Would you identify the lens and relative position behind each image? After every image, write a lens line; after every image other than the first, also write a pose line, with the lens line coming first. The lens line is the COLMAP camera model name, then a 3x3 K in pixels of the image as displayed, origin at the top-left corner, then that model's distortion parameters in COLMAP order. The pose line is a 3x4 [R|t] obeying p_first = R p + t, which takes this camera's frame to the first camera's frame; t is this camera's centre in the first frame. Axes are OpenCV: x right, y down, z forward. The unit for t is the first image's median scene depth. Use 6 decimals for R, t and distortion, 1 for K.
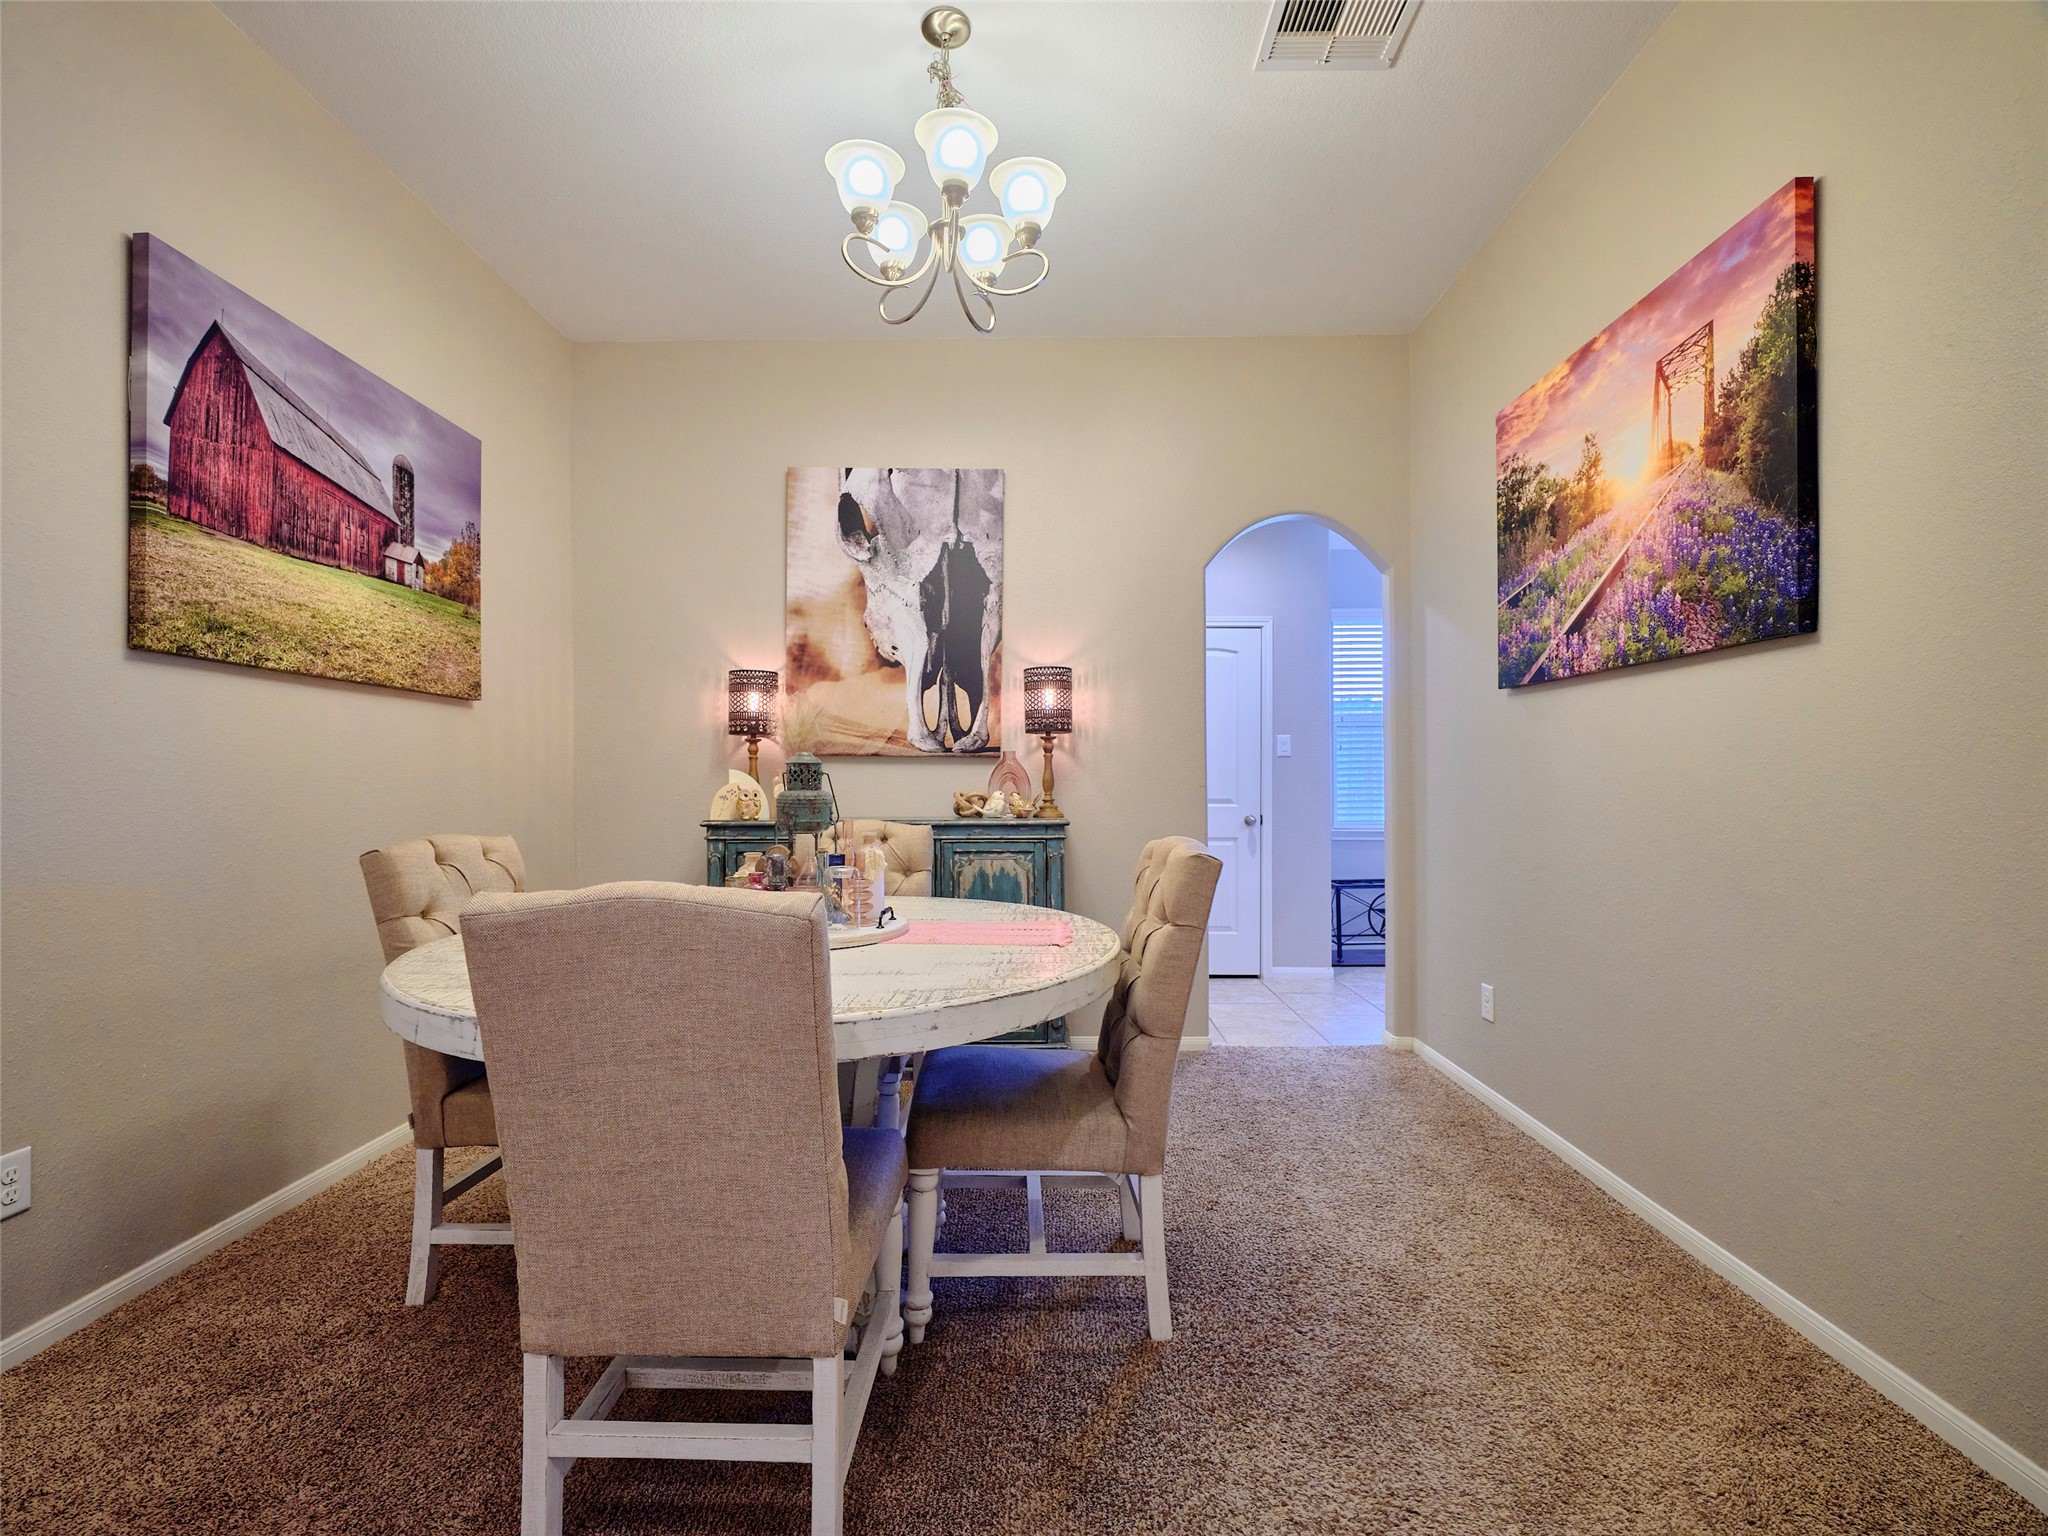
lens RADIAL K [[923.4, 0, 1019.7], [0, 923.4, 768.1], [0, 0, 1]] dist [-0.000888, 0.000163]
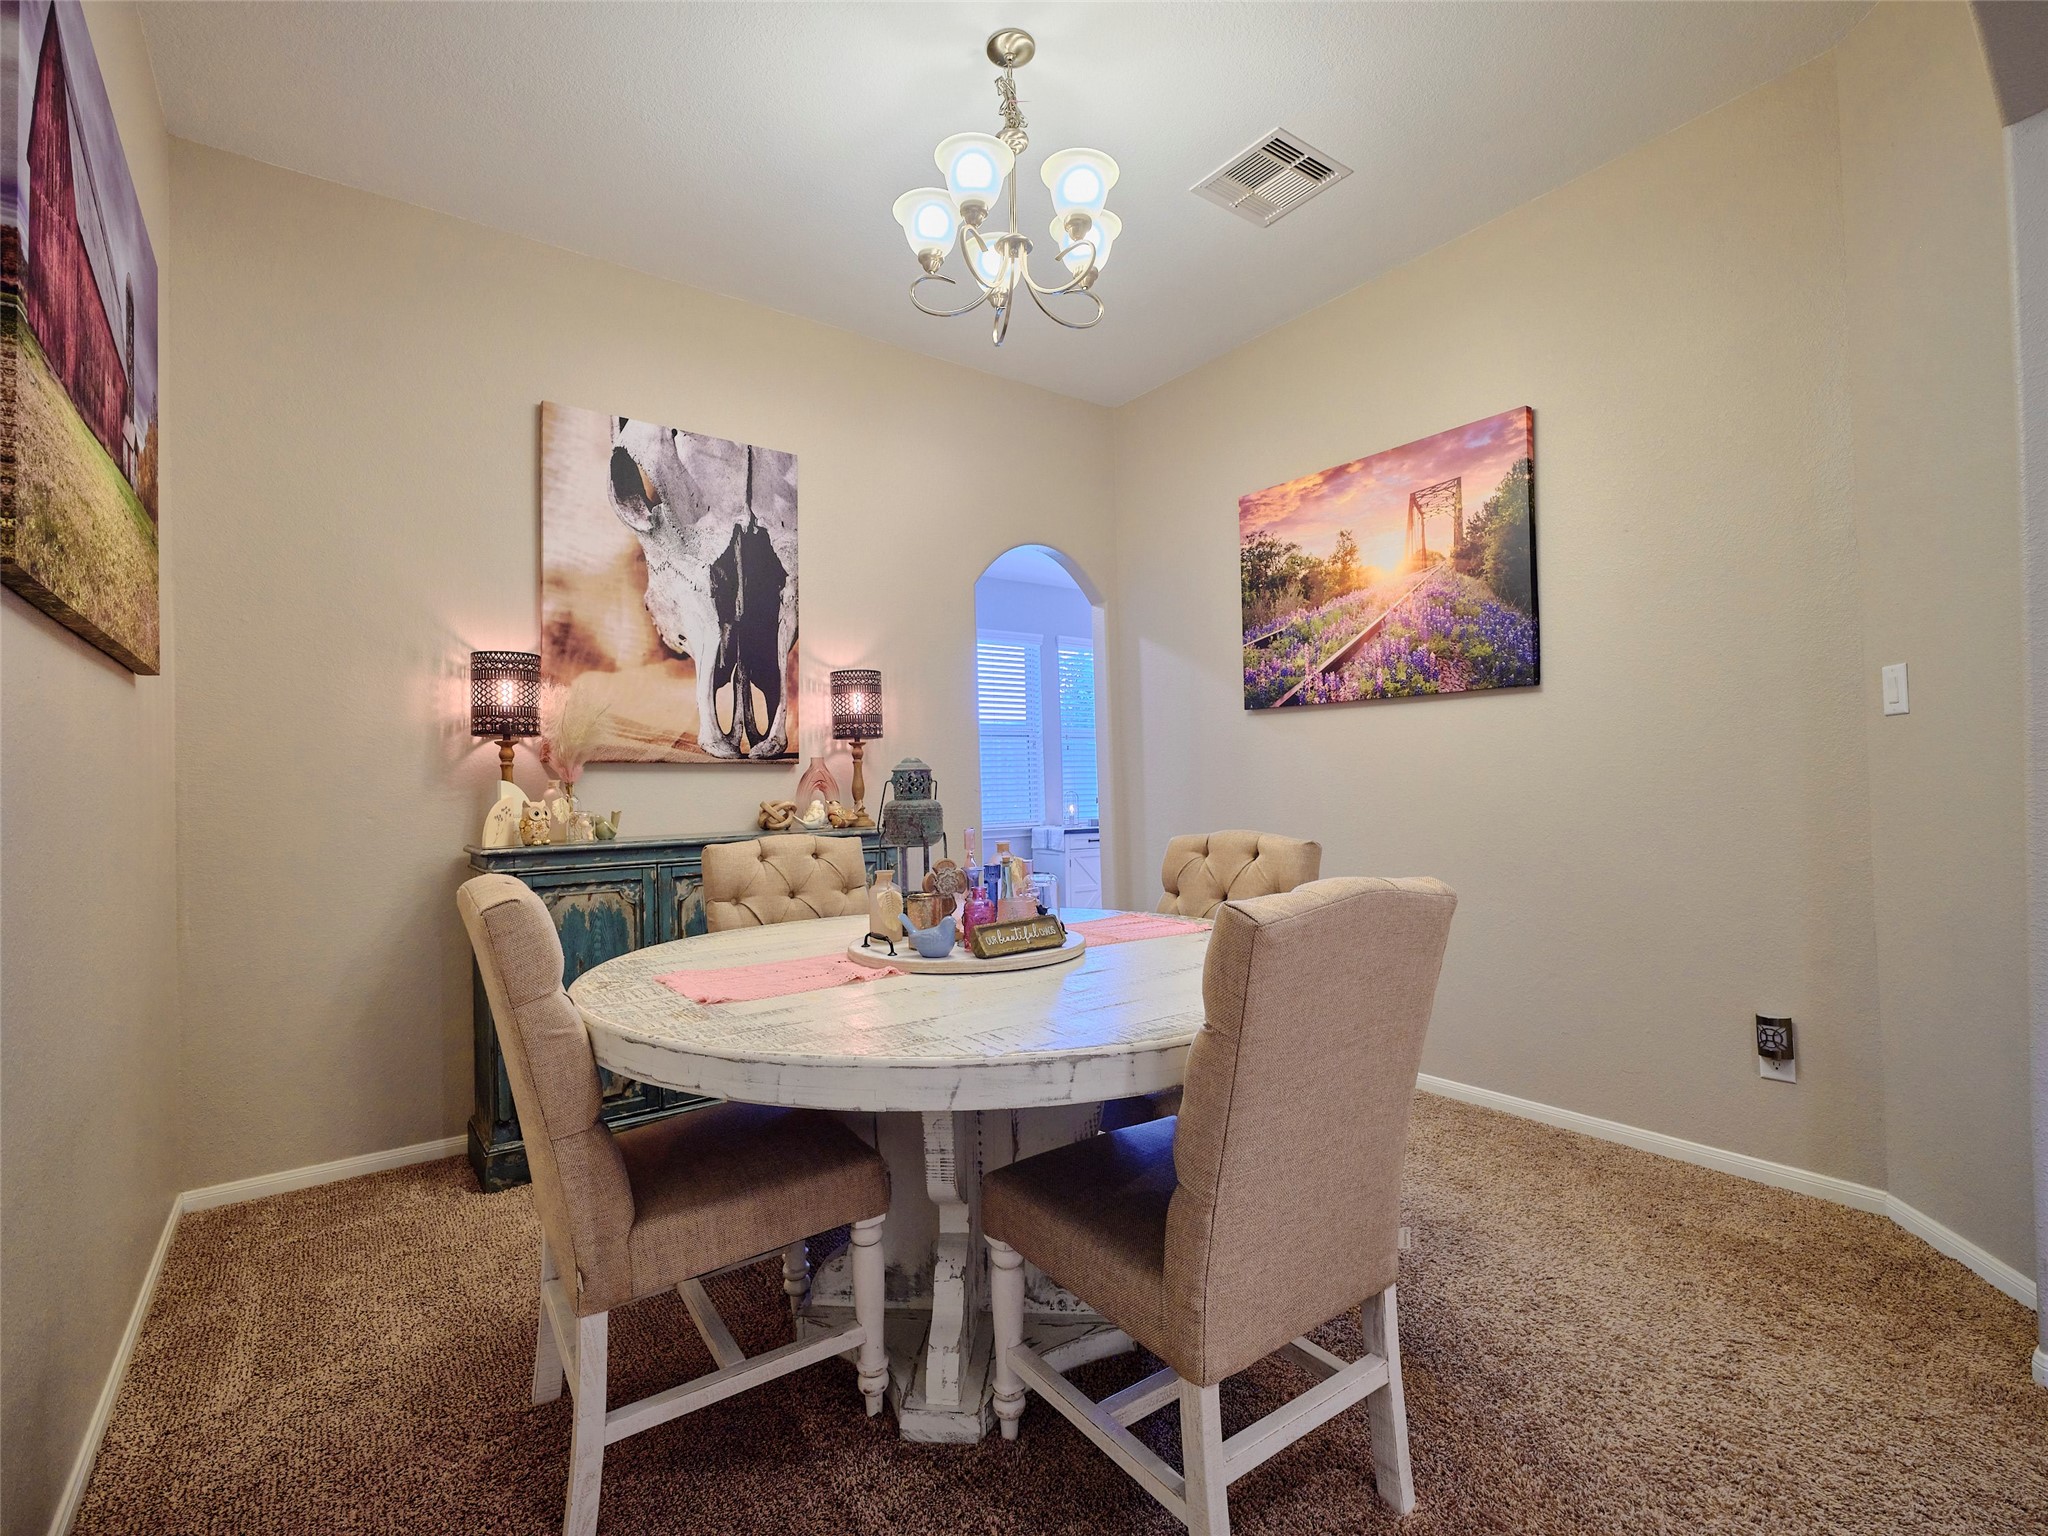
lens RADIAL K [[954.2, 0, 1023.7], [0, 954.2, 750.8], [0, 0, 1]] dist [0.000920, 0.000408]
pose [[0.795039, 0.005631, 0.606532, -0.433010], [0.009865, 0.999705, -0.022212, -0.001512], [-0.606478, 0.023643, 0.794748, 0.105486]]
